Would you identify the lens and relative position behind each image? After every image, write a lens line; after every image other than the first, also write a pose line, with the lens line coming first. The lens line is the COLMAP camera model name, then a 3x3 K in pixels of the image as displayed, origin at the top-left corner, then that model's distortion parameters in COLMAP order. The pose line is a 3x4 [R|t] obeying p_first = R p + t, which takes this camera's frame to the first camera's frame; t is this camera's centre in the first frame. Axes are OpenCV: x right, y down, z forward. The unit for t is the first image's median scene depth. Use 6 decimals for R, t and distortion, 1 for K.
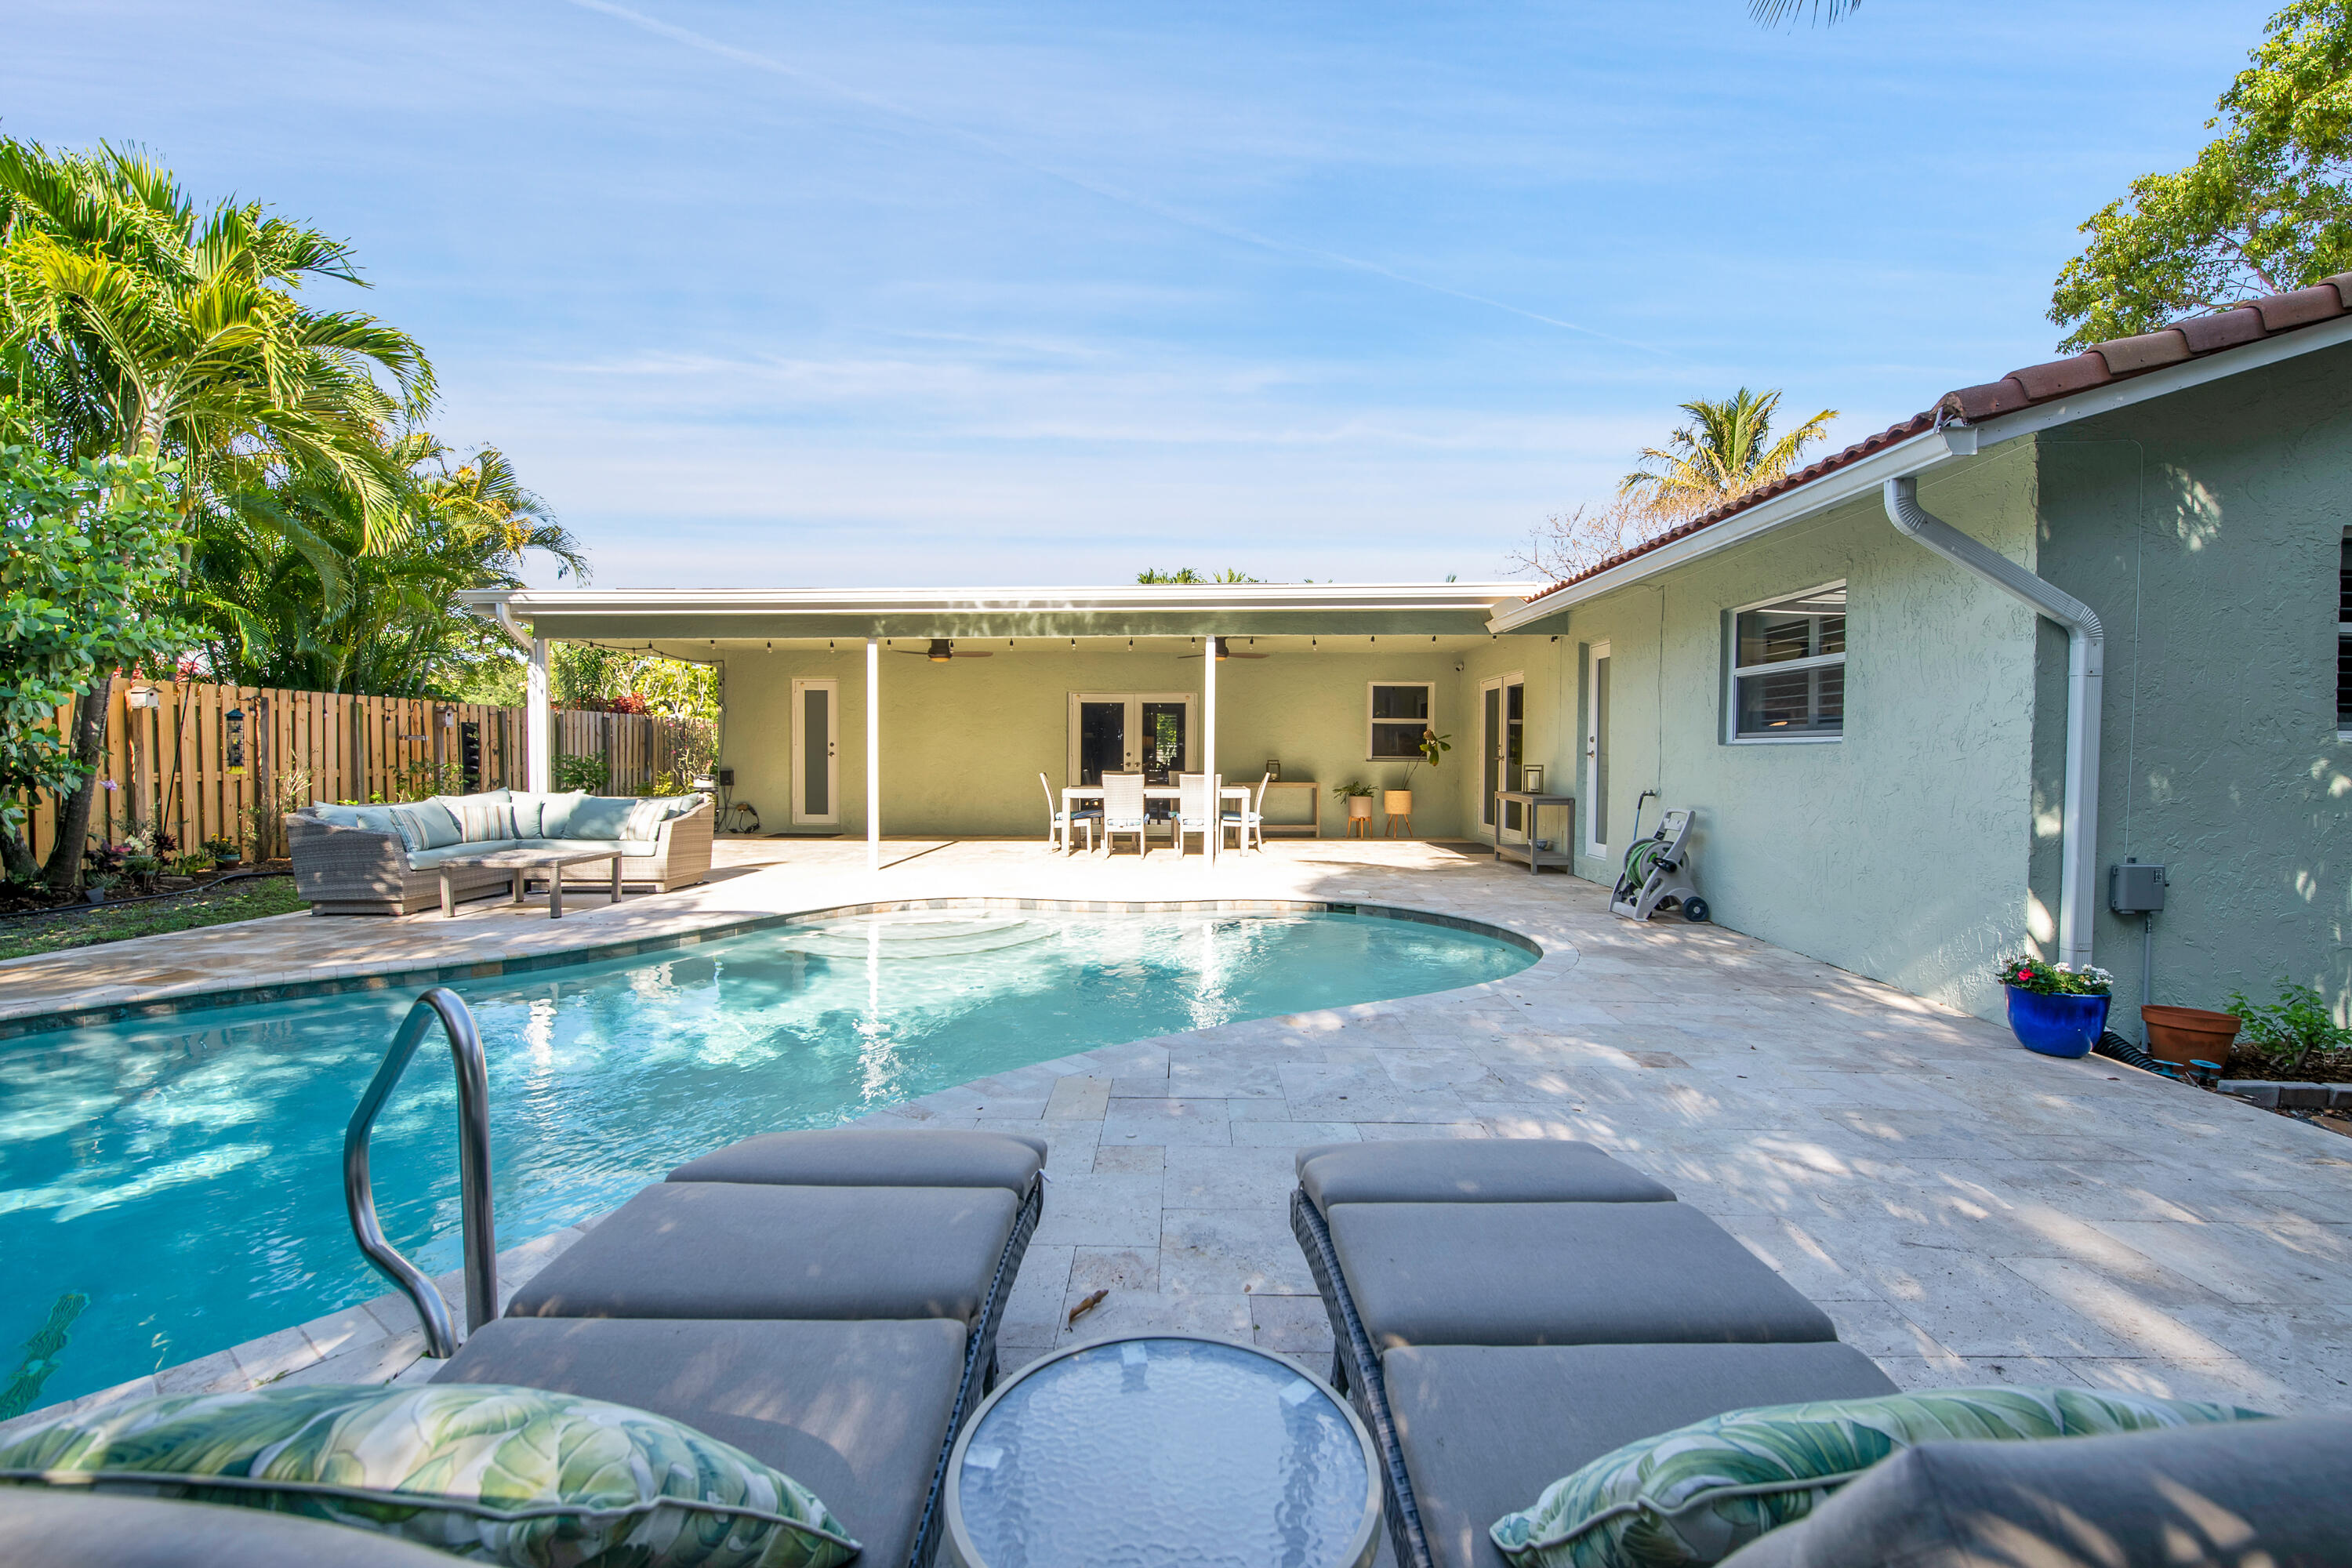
lens RADIAL K [[1051.5, 0, 1179.1], [0, 1051.5, 778.0], [0, 0, 1]] dist [-0.013348, -0.000133]
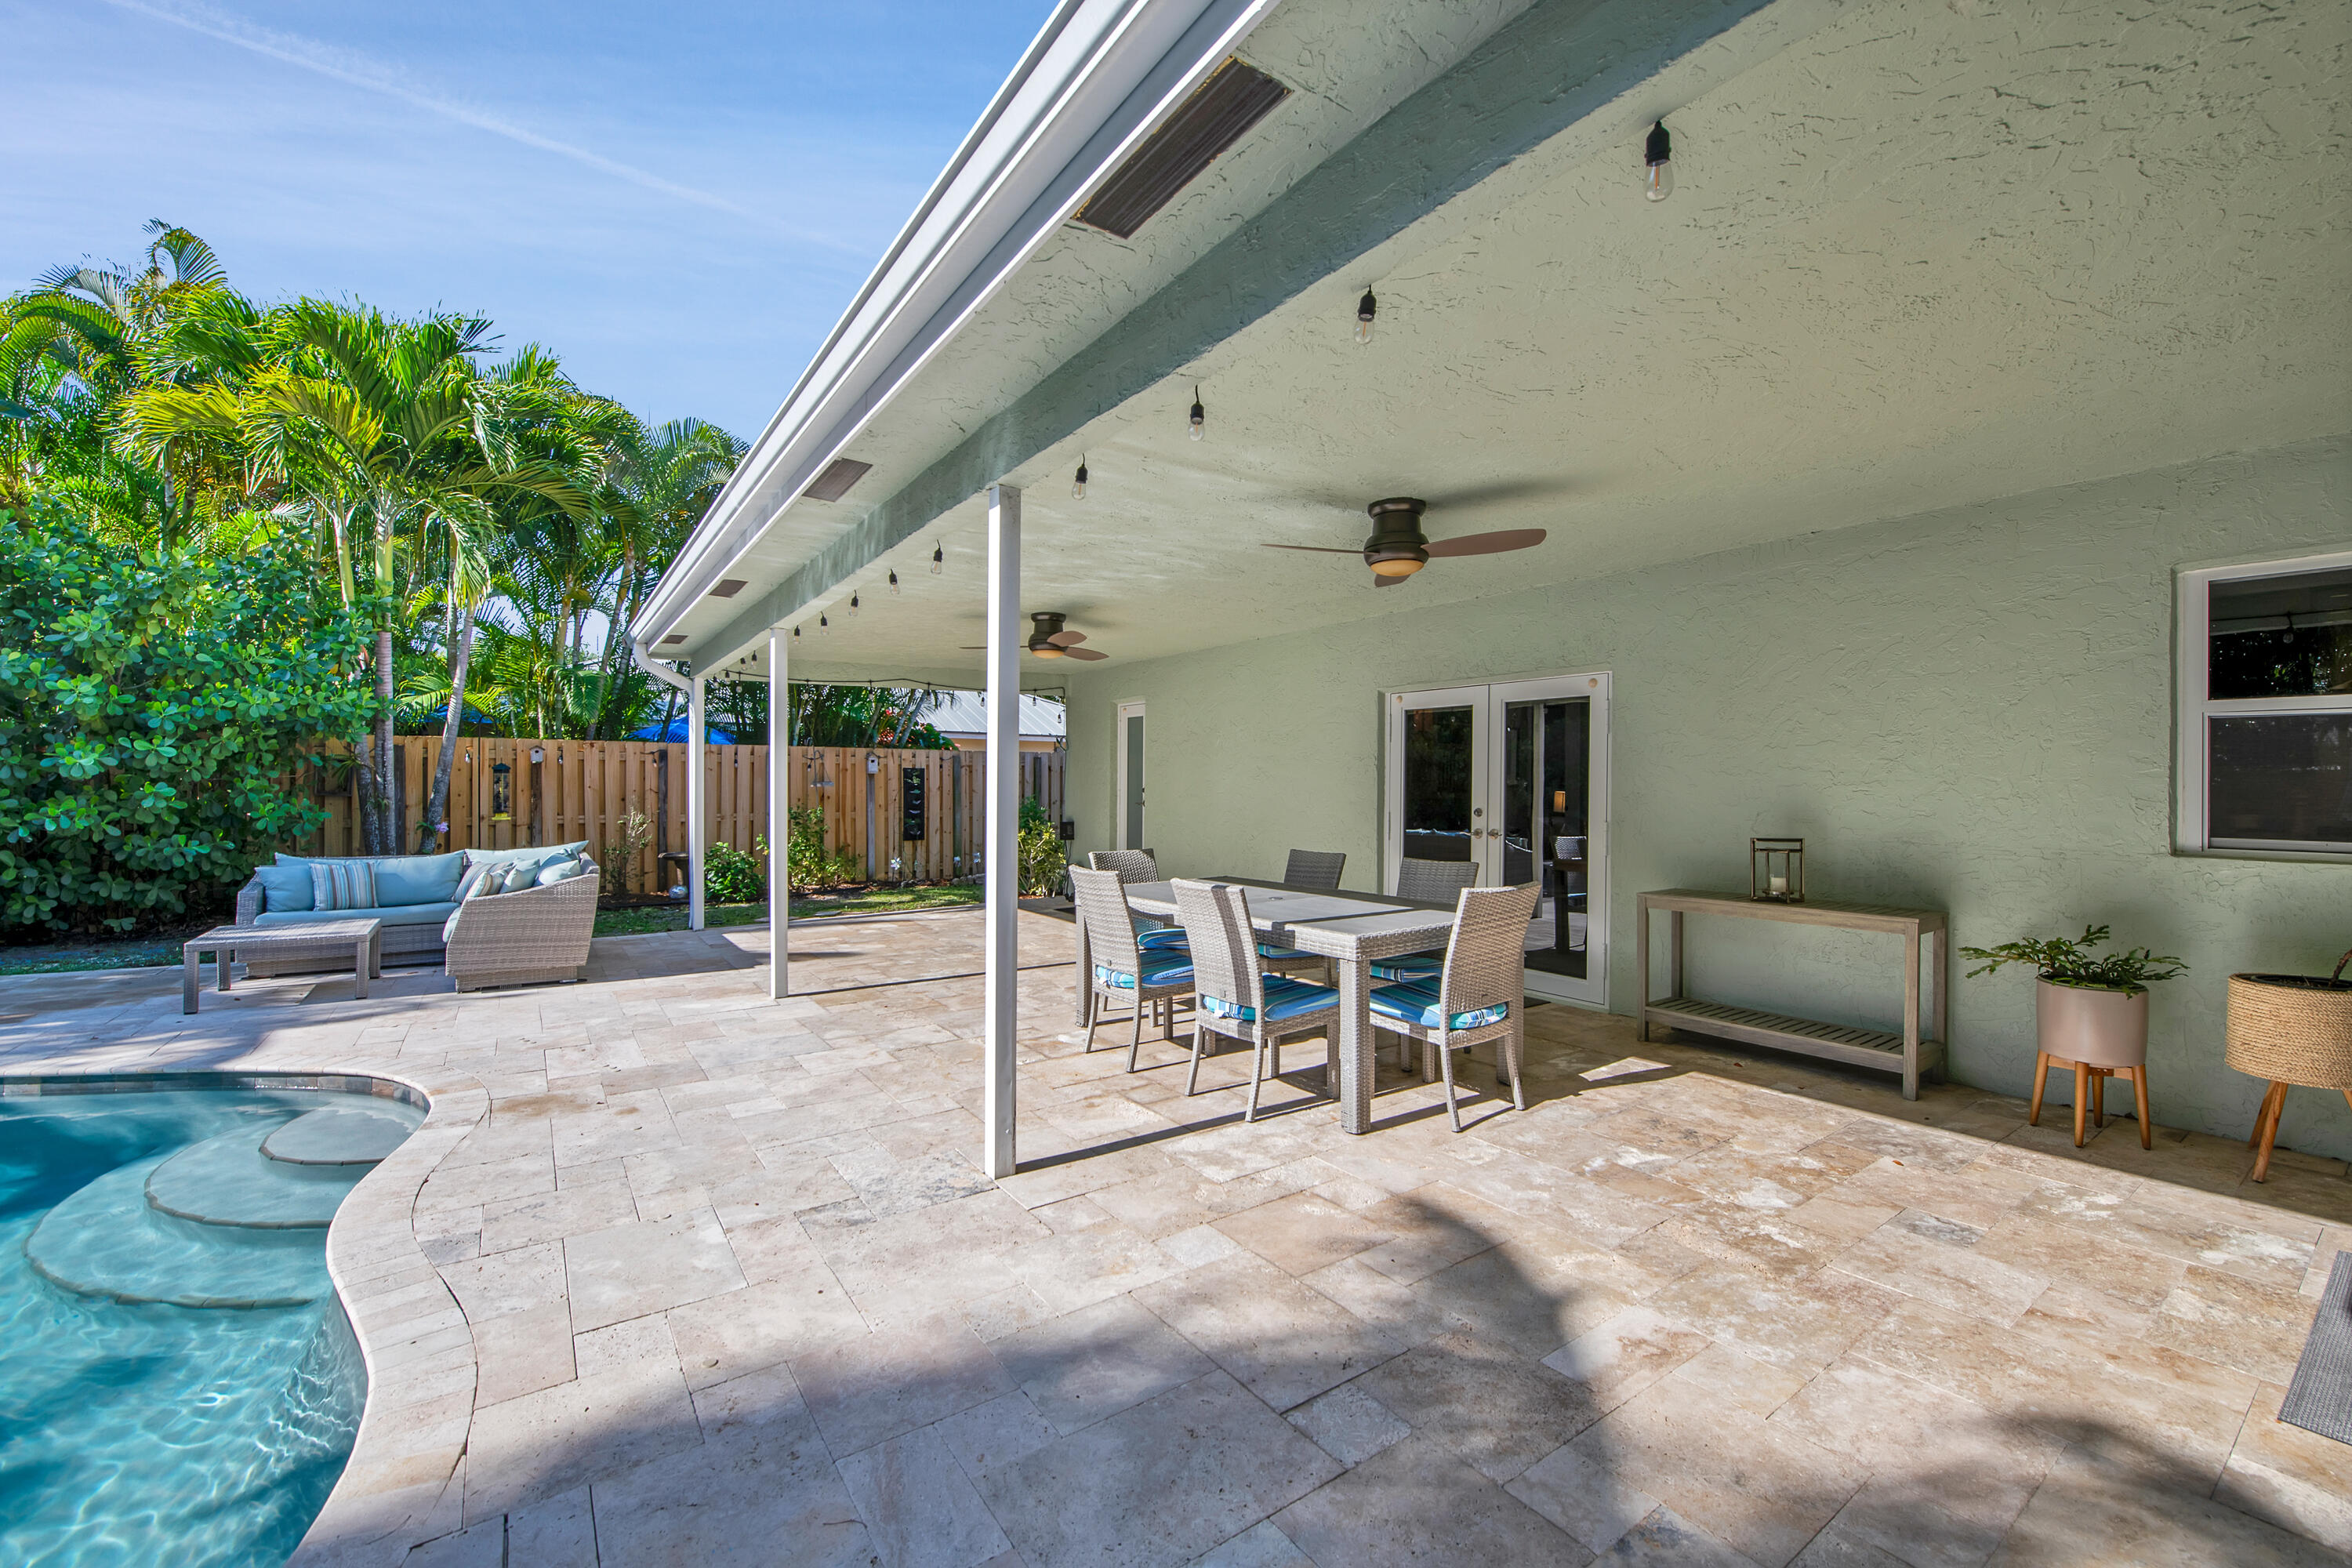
lens RADIAL K [[1051.5, 0, 1179.1], [0, 1051.5, 778.0], [0, 0, 1]] dist [-0.013348, -0.000133]
pose [[0.538753, -0.005167, -0.842448, 0.266836], [-0.020827, 0.999594, -0.019450, -0.027489], [0.842207, 0.028025, 0.538426, 0.647595]]
